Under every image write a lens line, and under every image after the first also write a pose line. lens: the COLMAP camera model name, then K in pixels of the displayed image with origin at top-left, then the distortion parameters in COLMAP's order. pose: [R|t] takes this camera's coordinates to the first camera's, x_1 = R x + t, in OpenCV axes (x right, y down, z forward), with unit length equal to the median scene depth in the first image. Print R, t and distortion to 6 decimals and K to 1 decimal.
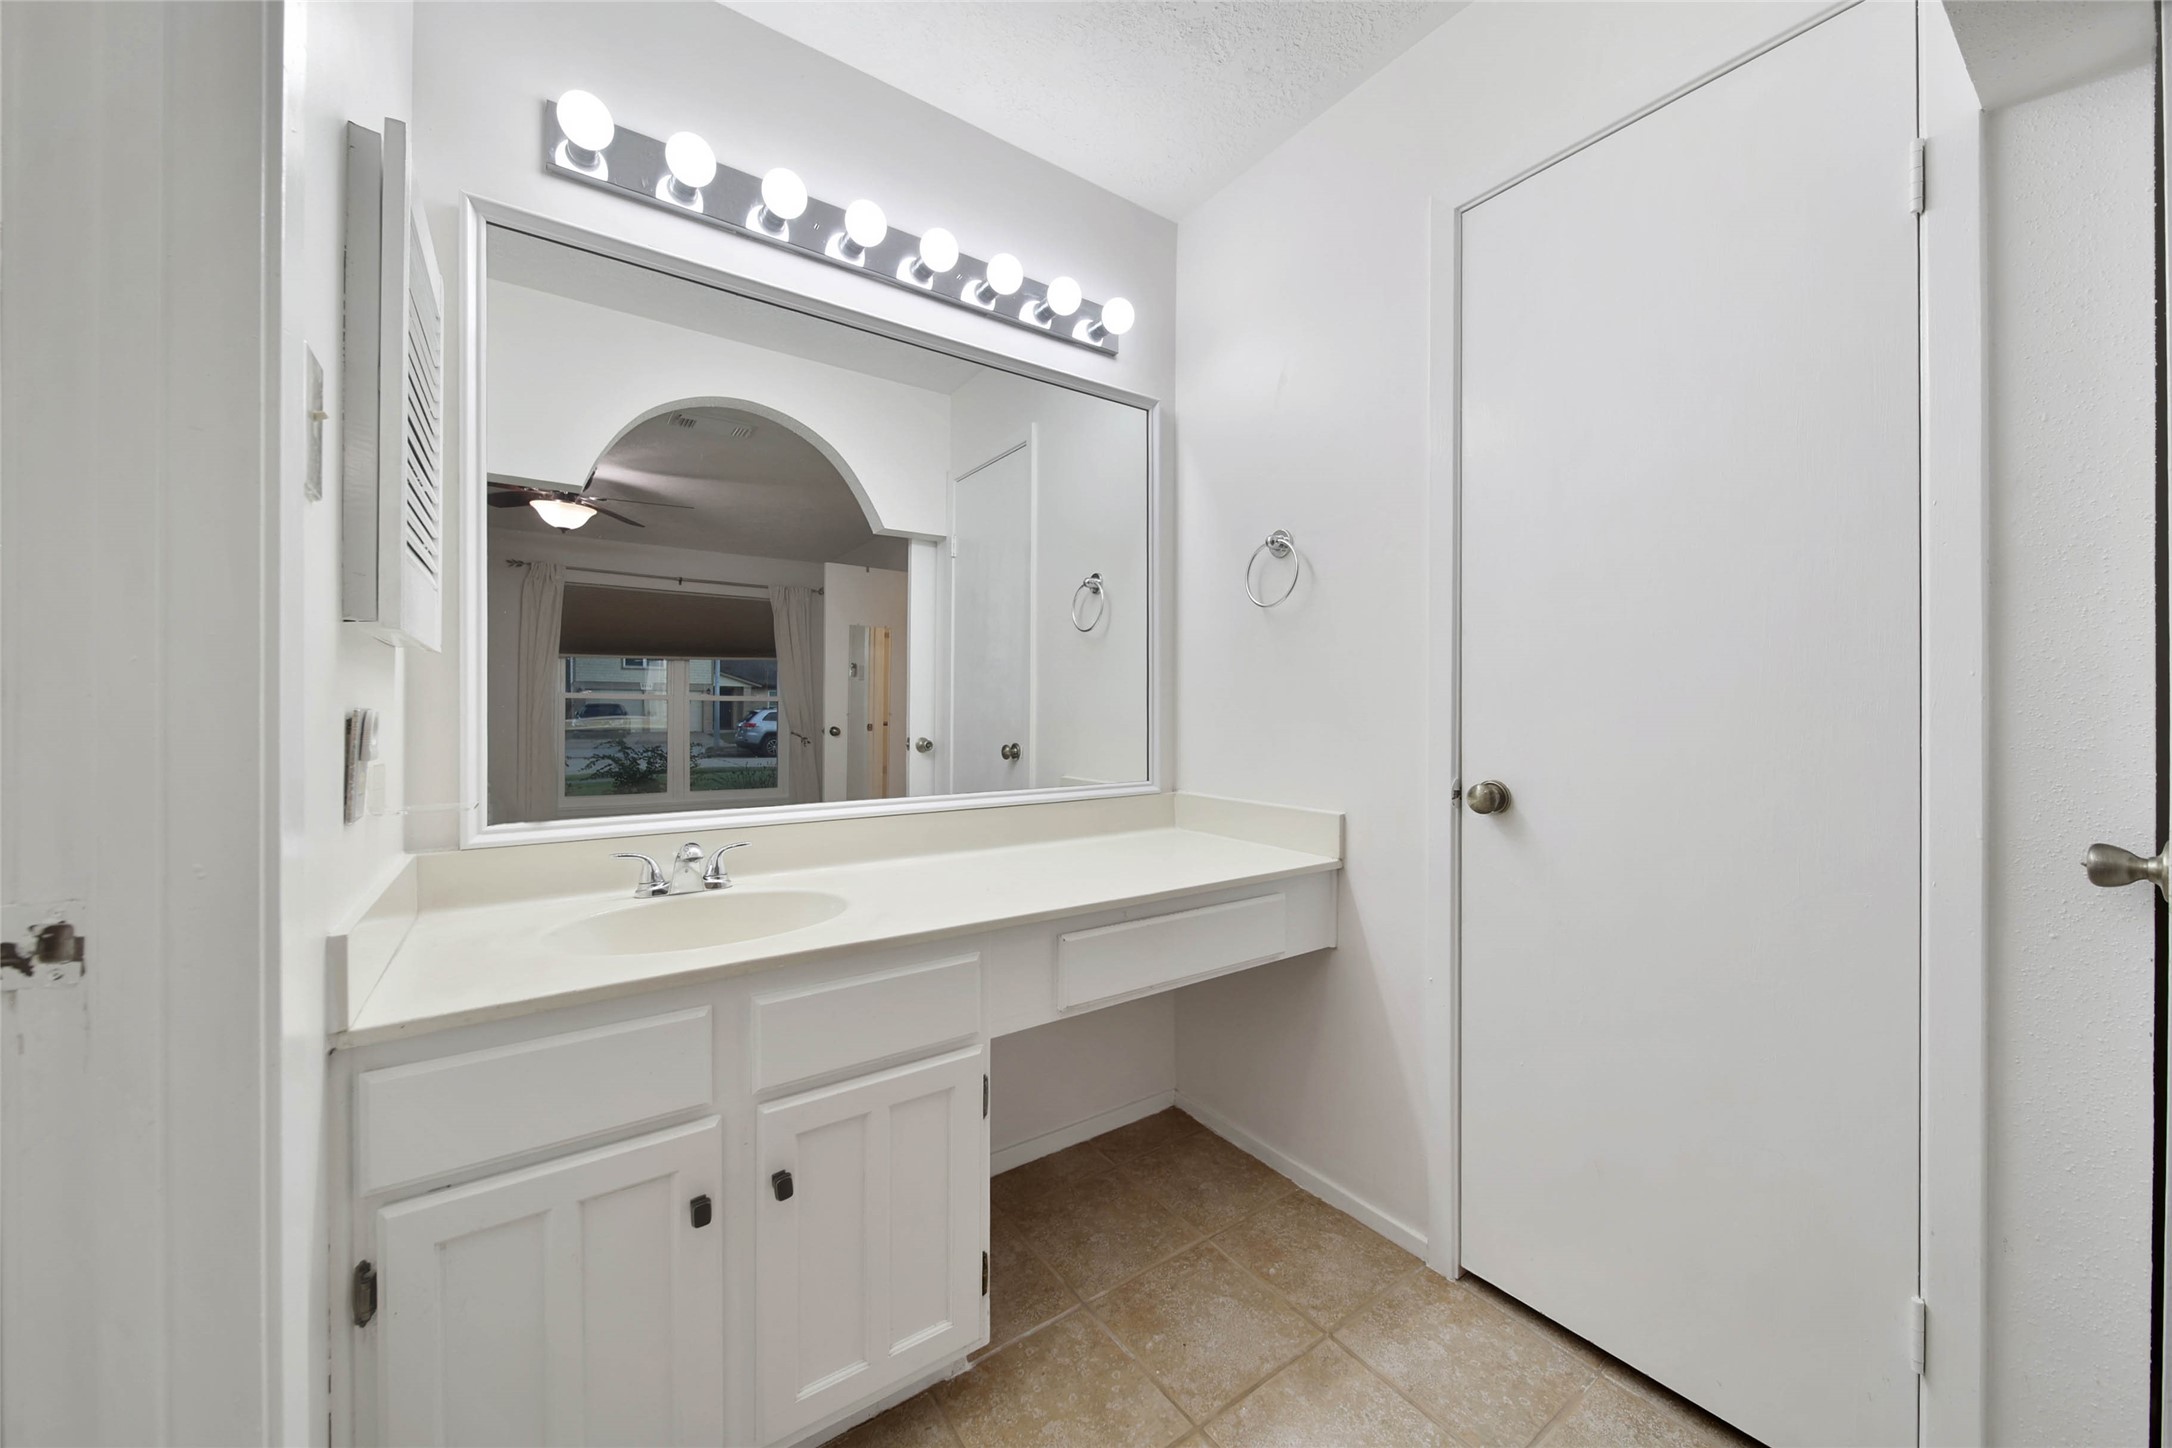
lens RADIAL K [[785.0, 0, 1085.0], [0, 785.0, 712.6], [0, 0, 1]] dist [-0.000399, -0.000001]
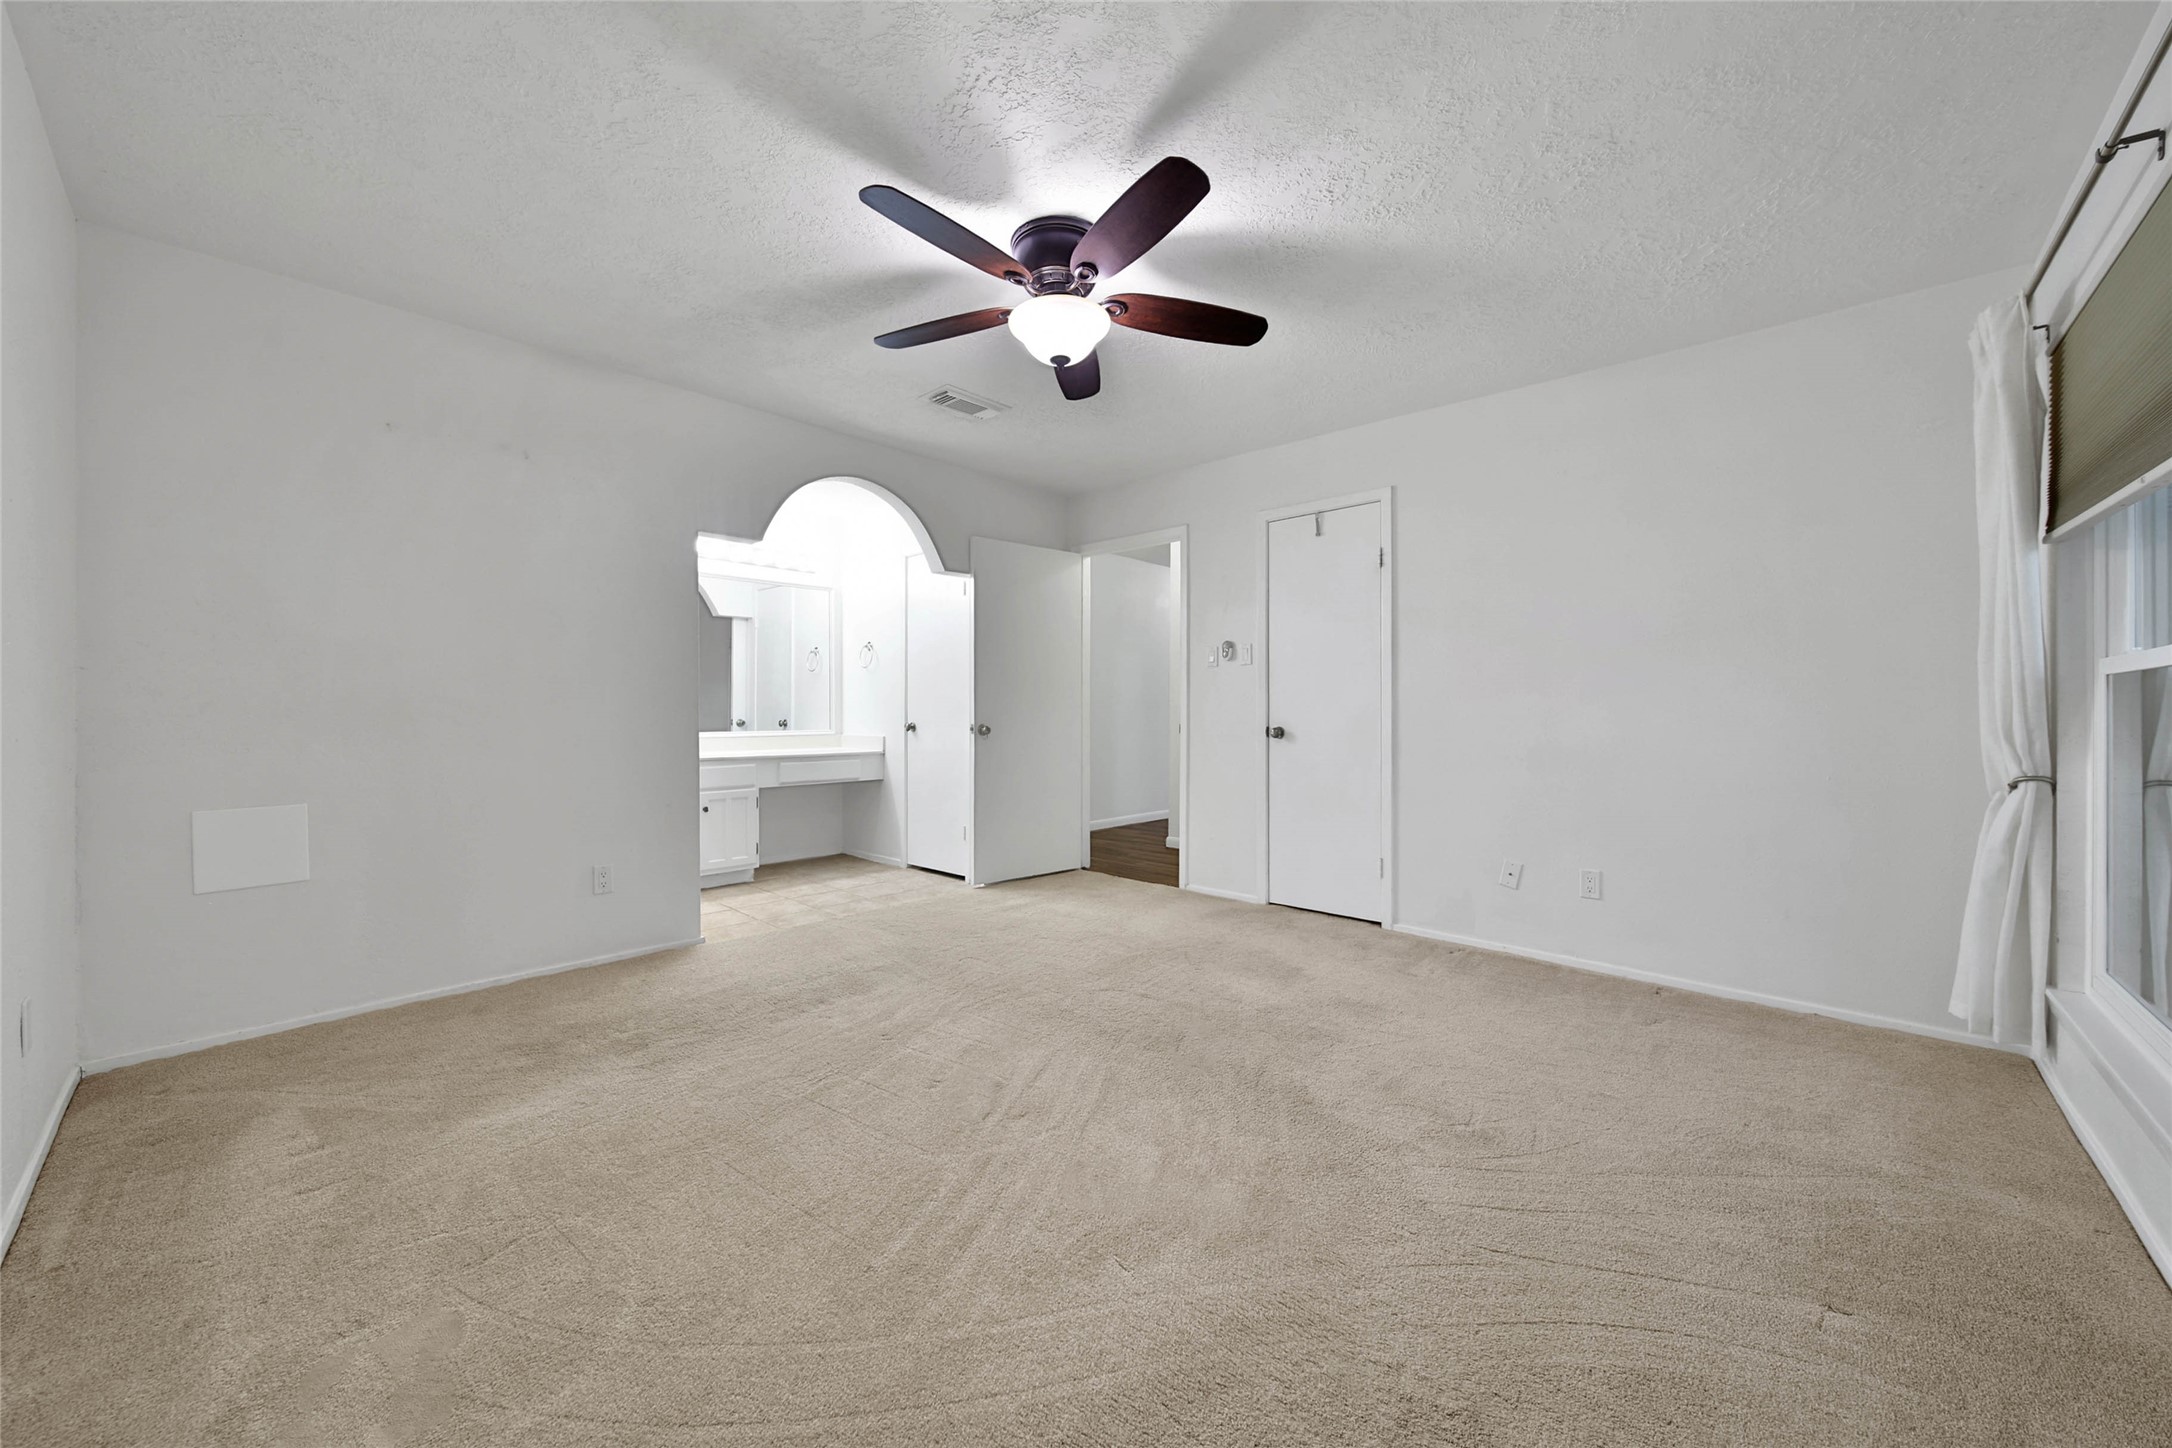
lens RADIAL K [[785.0, 0, 1083.1], [0, 785.0, 723.6], [0, 0, 1]] dist [-0.000399, -0.000001]
pose [[0.979156, -0.003817, 0.203075, 0.432456], [0.002543, 0.999975, 0.006532, 0.060299], [-0.203095, -0.005879, 0.979141, -2.024582]]
